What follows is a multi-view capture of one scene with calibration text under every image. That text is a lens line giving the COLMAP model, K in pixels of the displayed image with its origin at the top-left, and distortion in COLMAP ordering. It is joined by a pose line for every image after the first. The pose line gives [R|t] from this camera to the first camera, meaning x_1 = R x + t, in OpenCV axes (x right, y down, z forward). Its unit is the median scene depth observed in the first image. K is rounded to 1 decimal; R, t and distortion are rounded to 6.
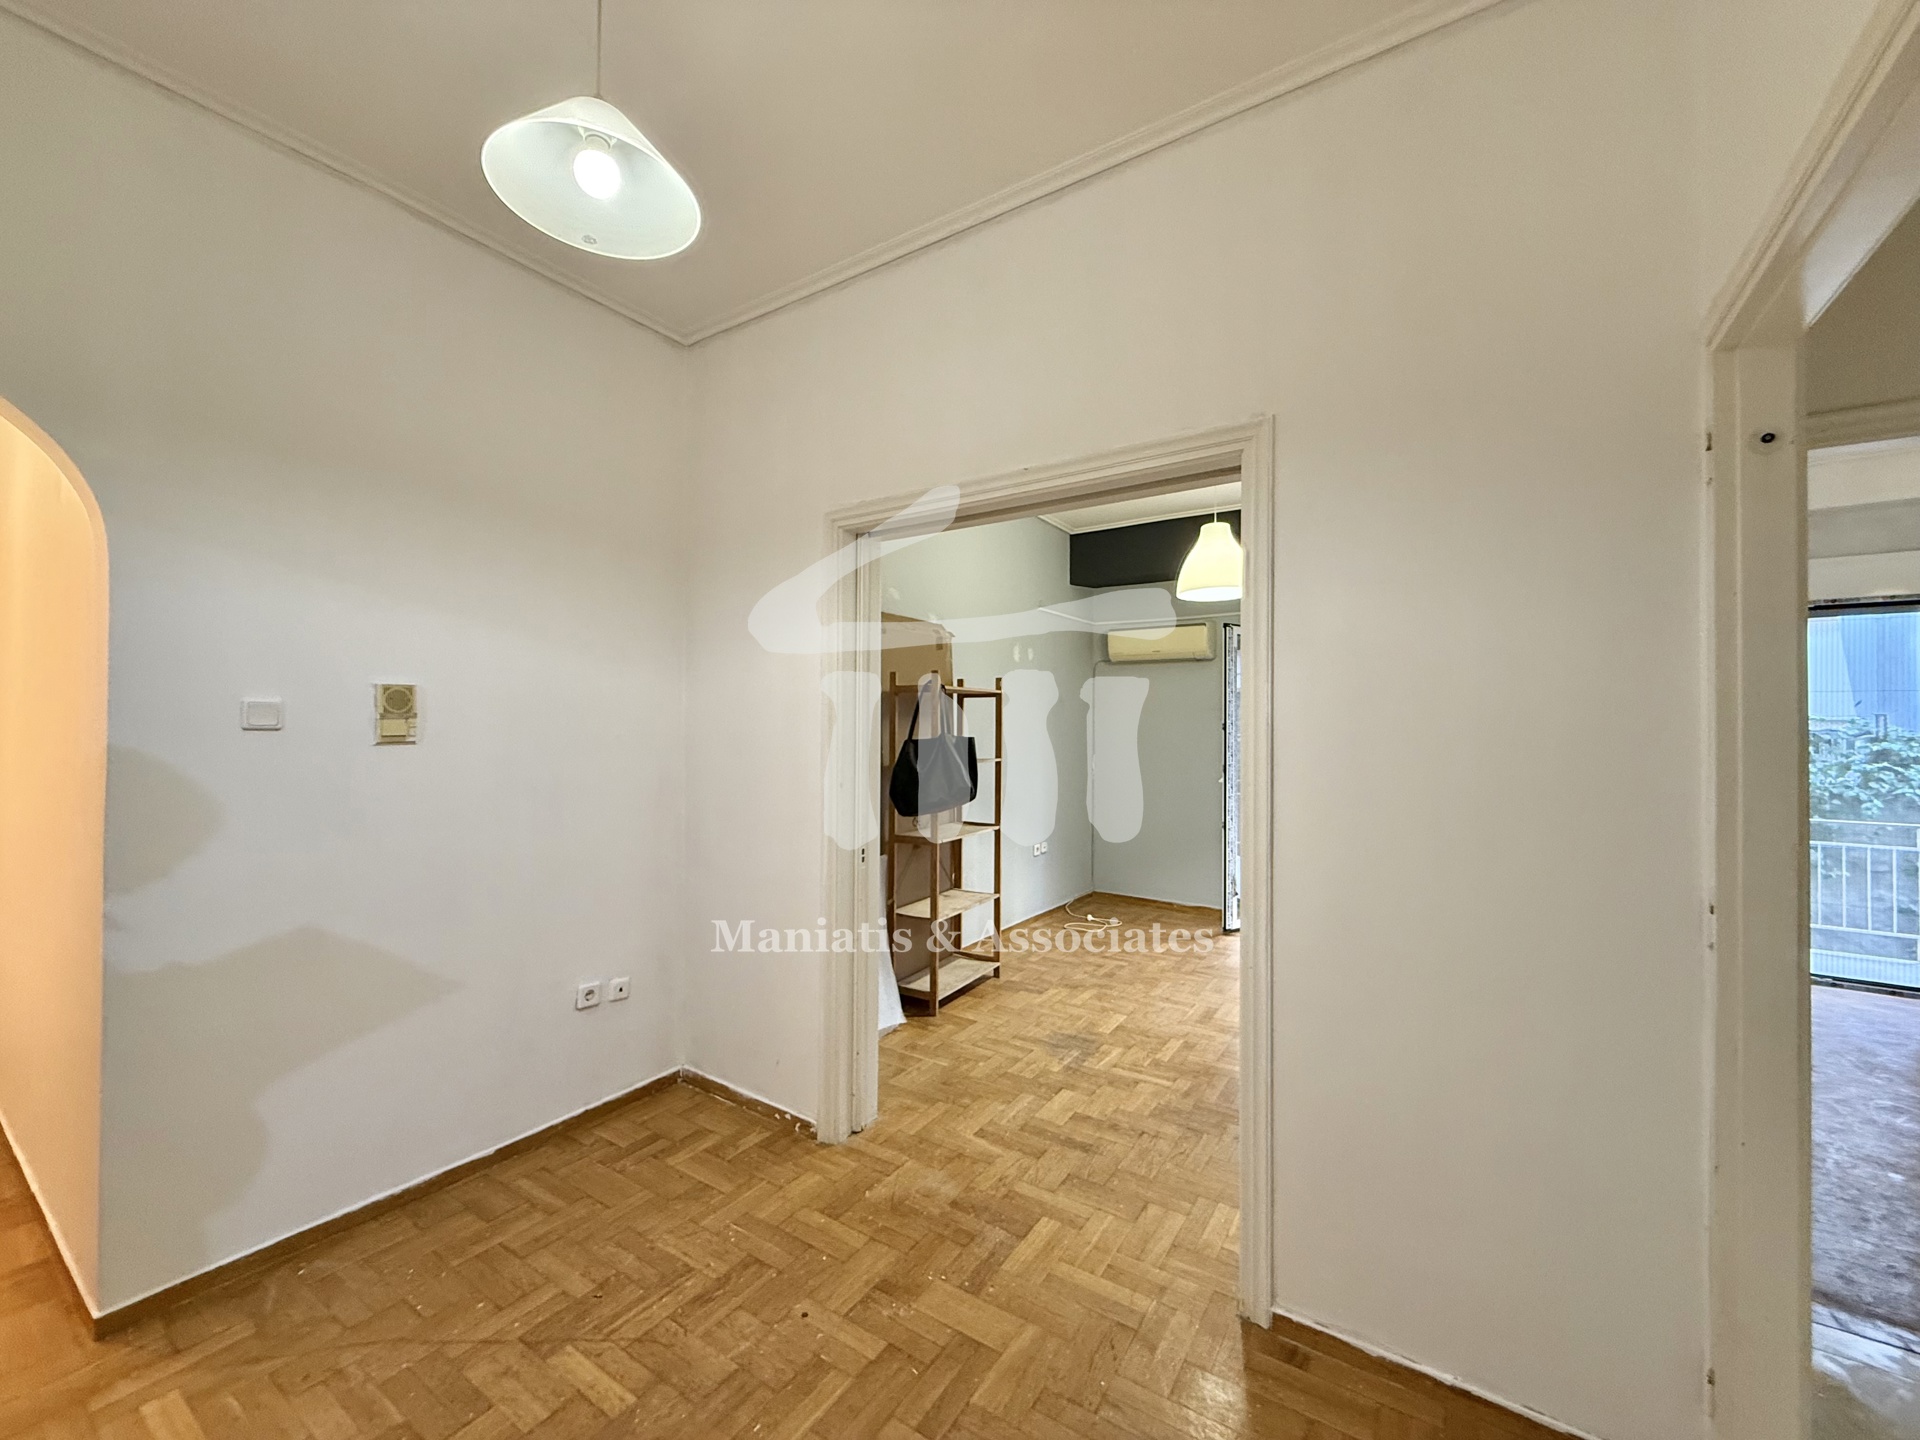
lens RADIAL K [[764.3, 0, 955.1], [0, 764.3, 718.9], [0, 0, 1]] dist [-0.000872, 0.000181]
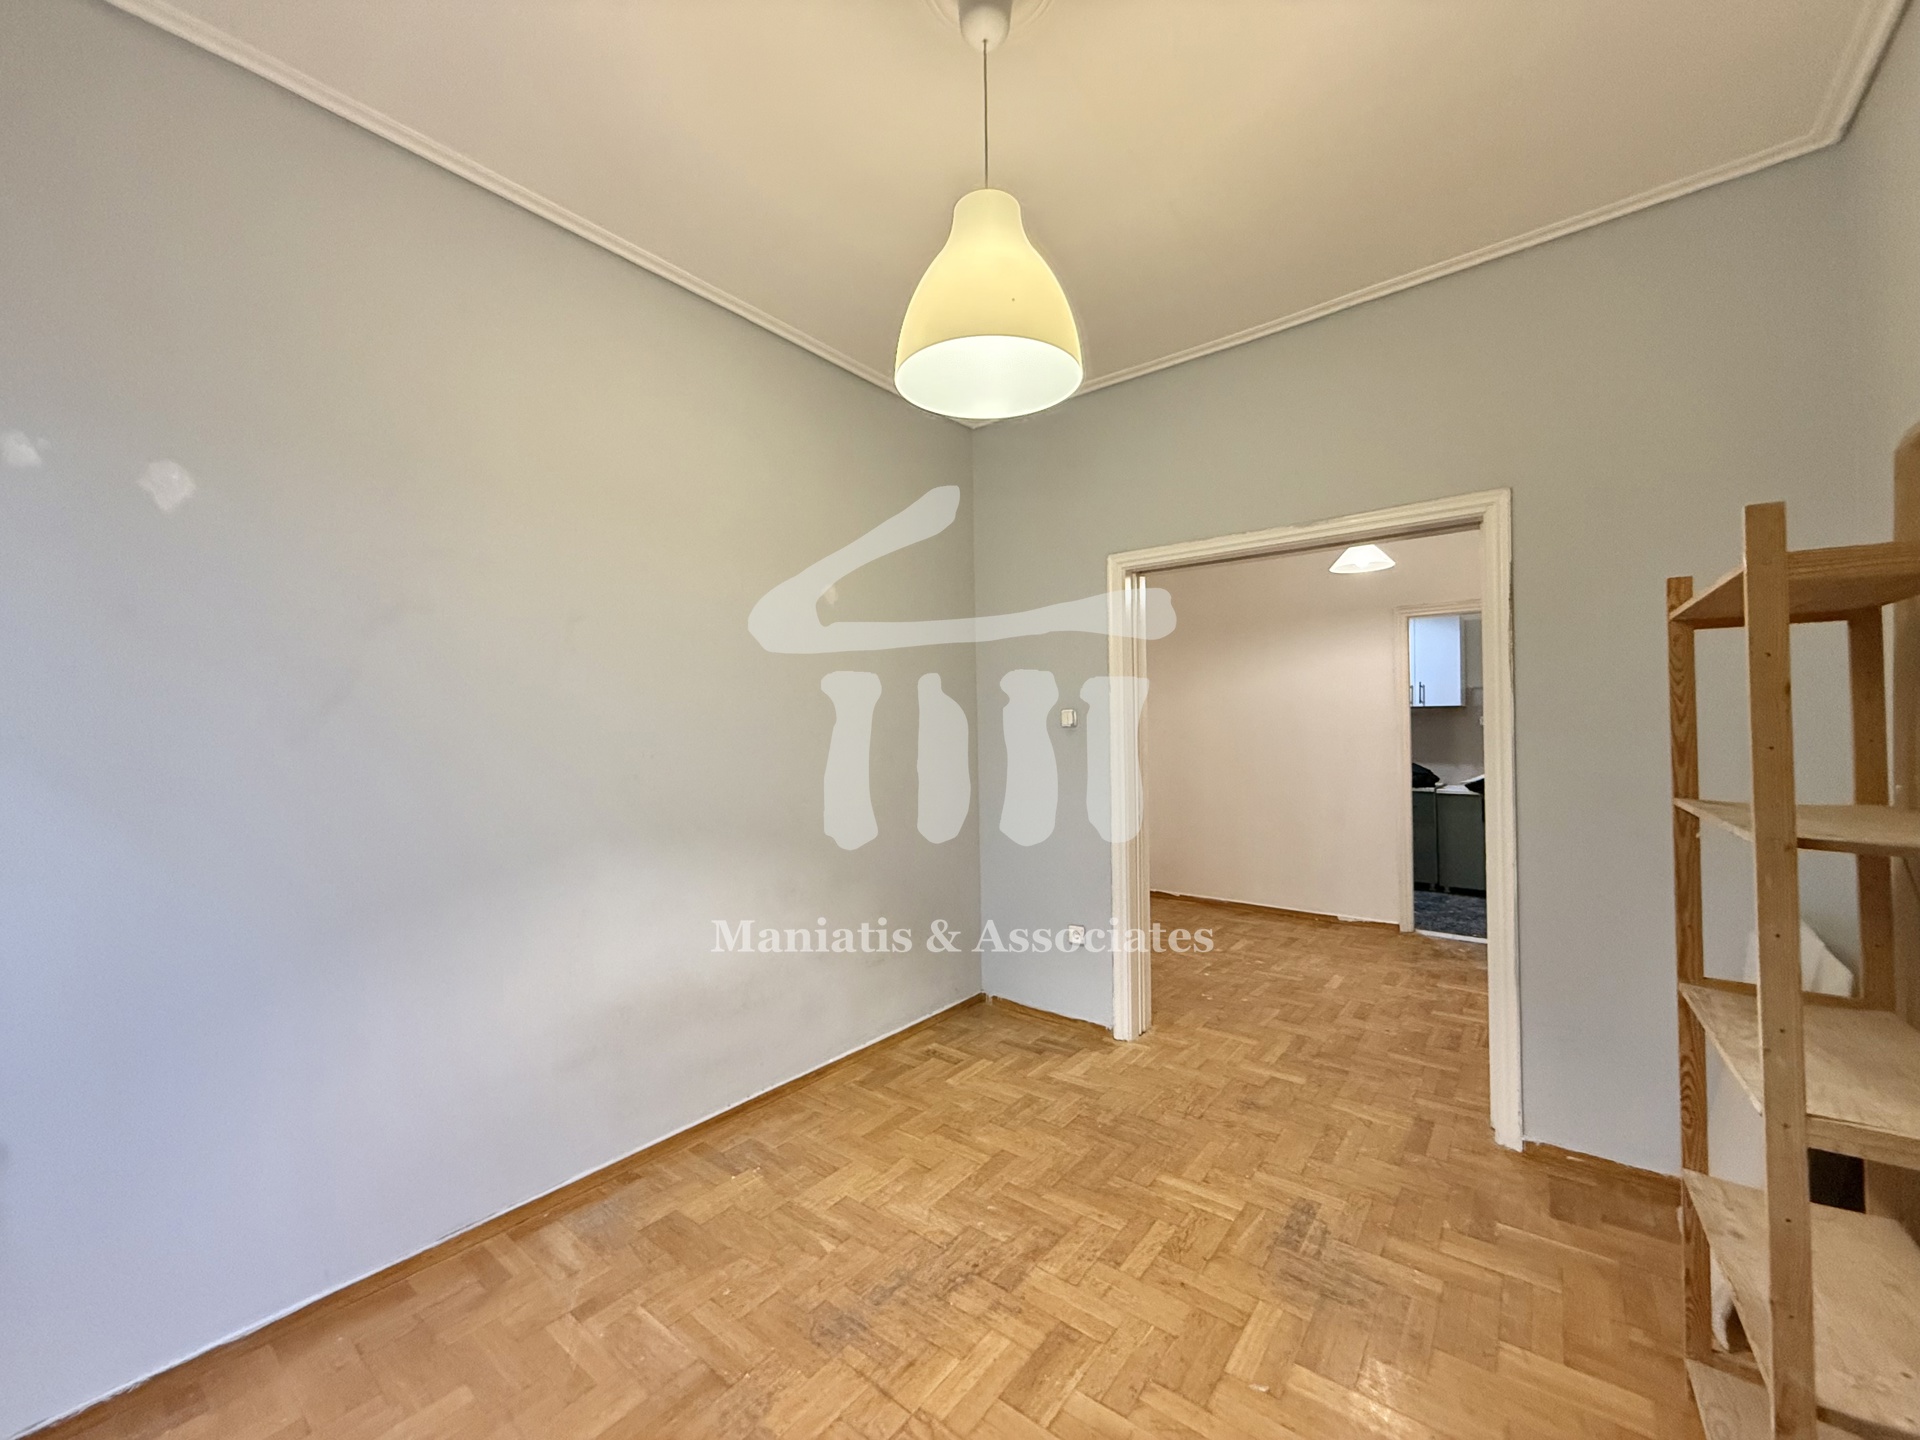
lens RADIAL K [[764.3, 0, 956.0], [0, 764.3, 725.6], [0, 0, 1]] dist [-0.000872, 0.000181]
pose [[-0.996214, 0.006229, 0.086716, 0.472706], [0.005255, 0.999921, -0.011458, 0.031861], [-0.086780, -0.010959, -0.996167, 2.025648]]
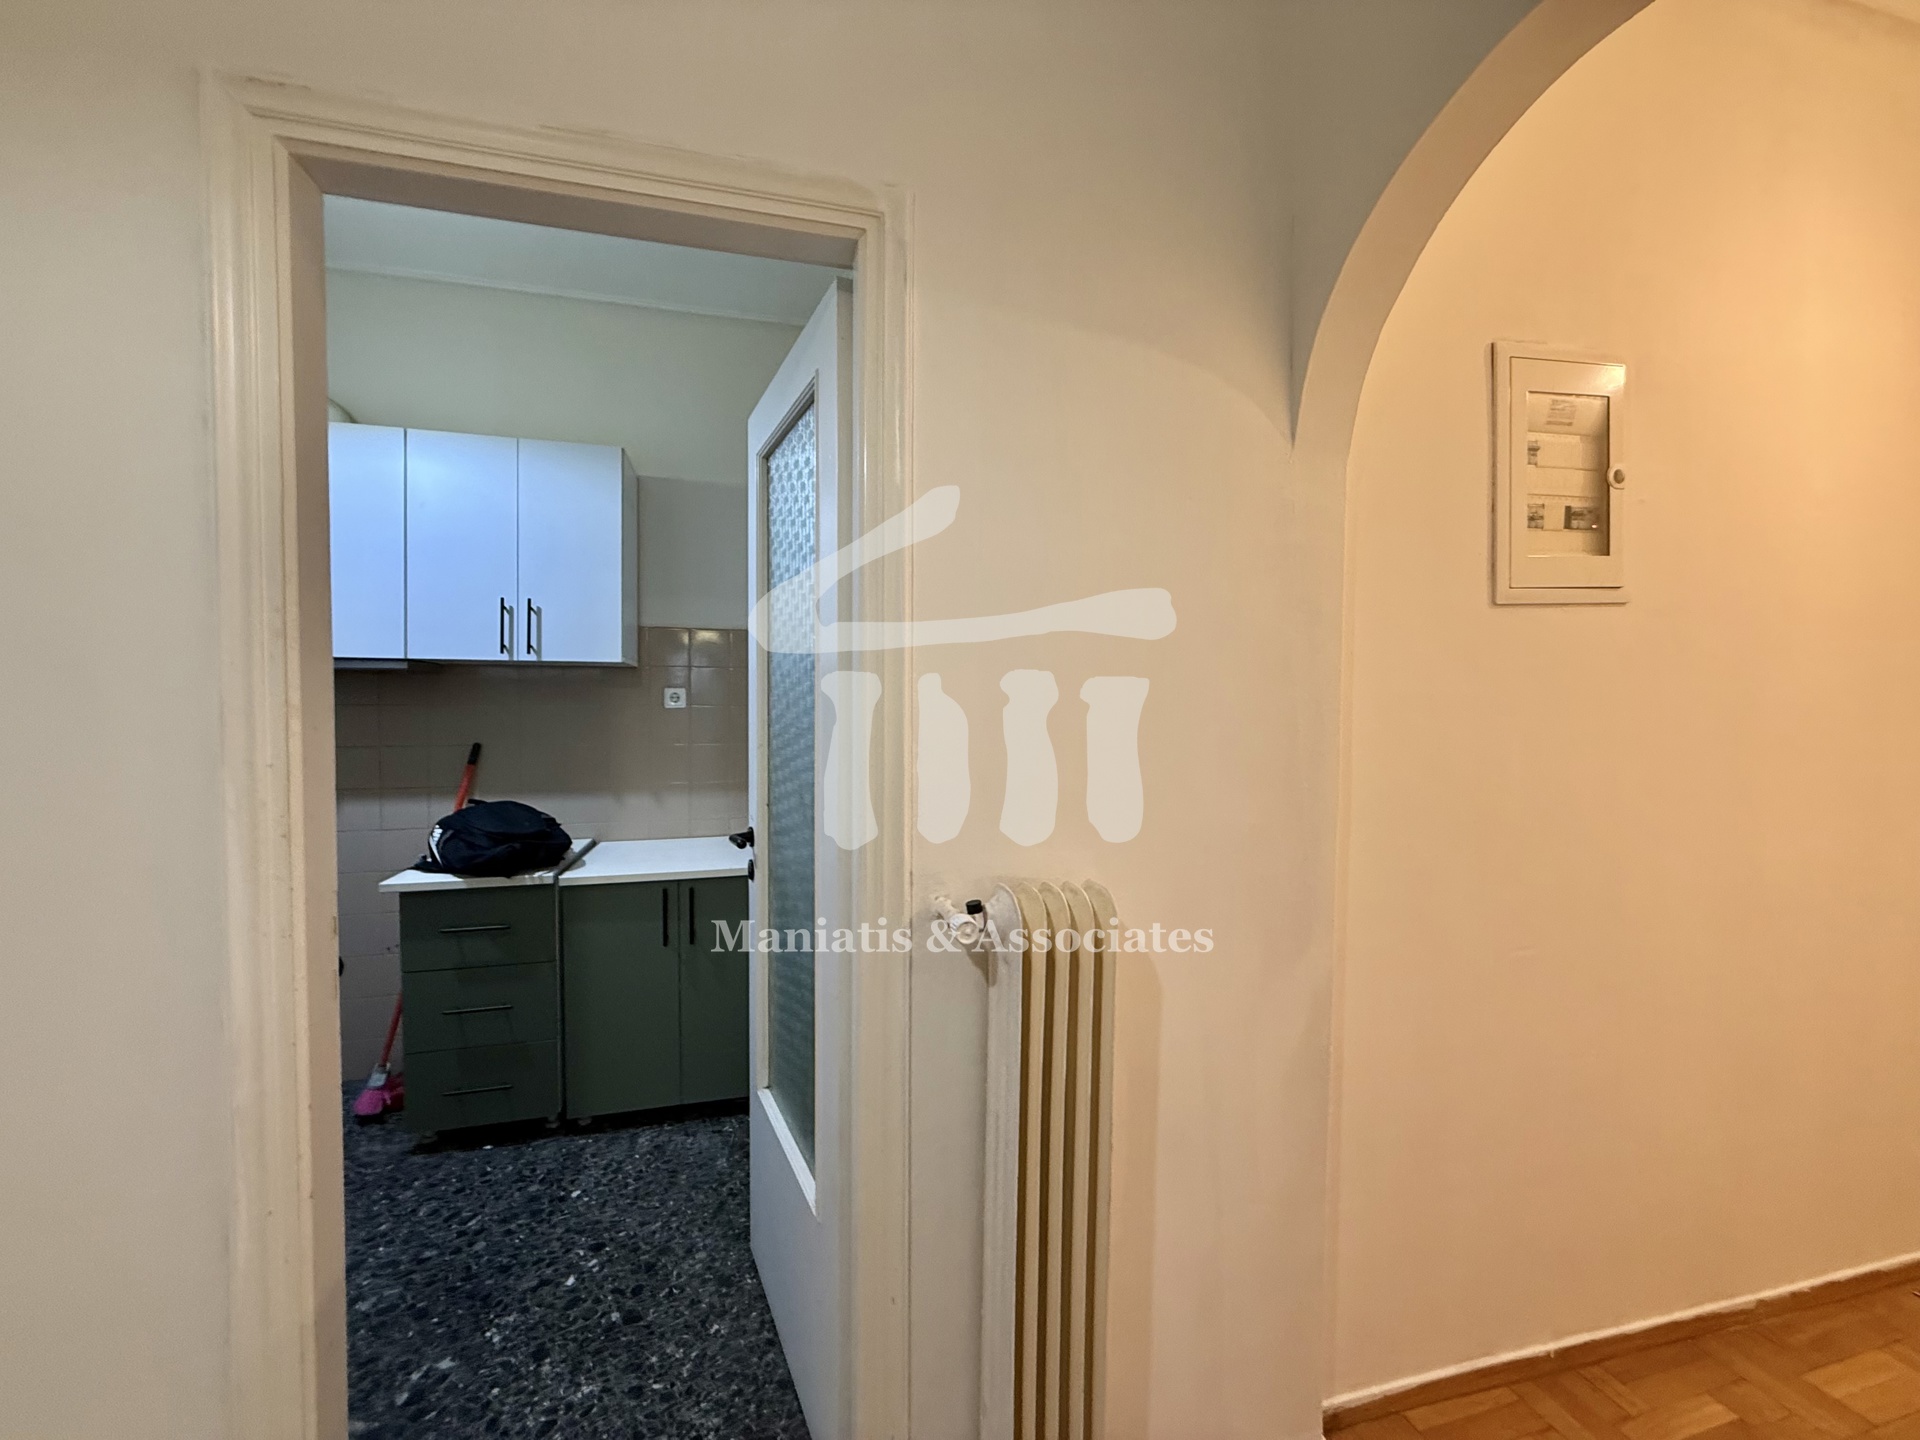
lens RADIAL K [[764.3, 0, 955.3], [0, 764.3, 718.0], [0, 0, 1]] dist [-0.000872, 0.000181]
pose [[-0.657421, 0.014114, -0.753392, -0.403209], [-0.000177, 0.999822, 0.018885, 0.005491], [0.753524, 0.012548, -0.657301, 0.535277]]
